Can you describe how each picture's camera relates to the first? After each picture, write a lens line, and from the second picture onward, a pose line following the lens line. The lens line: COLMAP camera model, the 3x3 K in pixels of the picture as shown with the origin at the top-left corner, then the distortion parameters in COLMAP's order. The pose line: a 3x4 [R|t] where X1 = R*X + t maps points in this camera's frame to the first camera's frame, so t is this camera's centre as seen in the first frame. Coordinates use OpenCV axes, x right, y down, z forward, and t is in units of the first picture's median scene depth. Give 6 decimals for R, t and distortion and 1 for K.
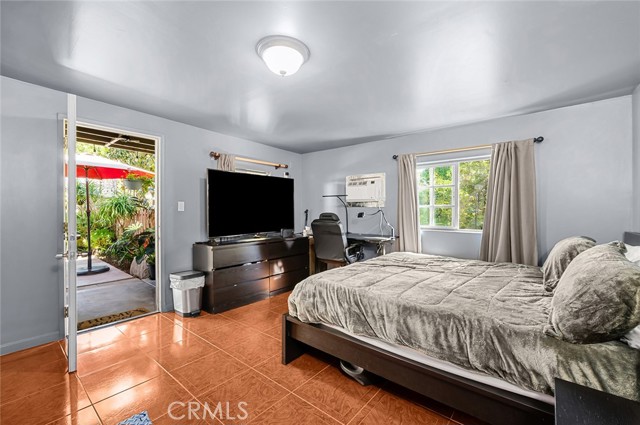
lens RADIAL K [[277.6, 0, 320.0], [0, 277.6, 212.5], [0, 0, 1]] dist [0.000255, 0.000221]
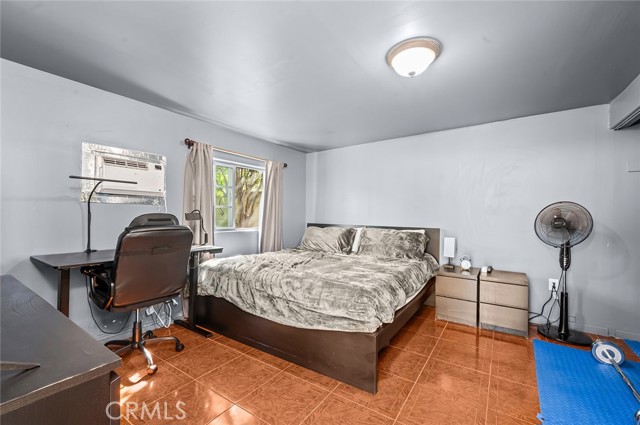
lens RADIAL K [[277.1, 0, 320.0], [0, 277.1, 212.5], [0, 0, 1]] dist [-0.000036, 0.000046]
pose [[-0.115038, 0.001658, 0.993360, -0.582255], [-0.005273, 0.999984, -0.002280, -0.000734], [-0.993347, -0.005500, -0.115027, 0.776254]]
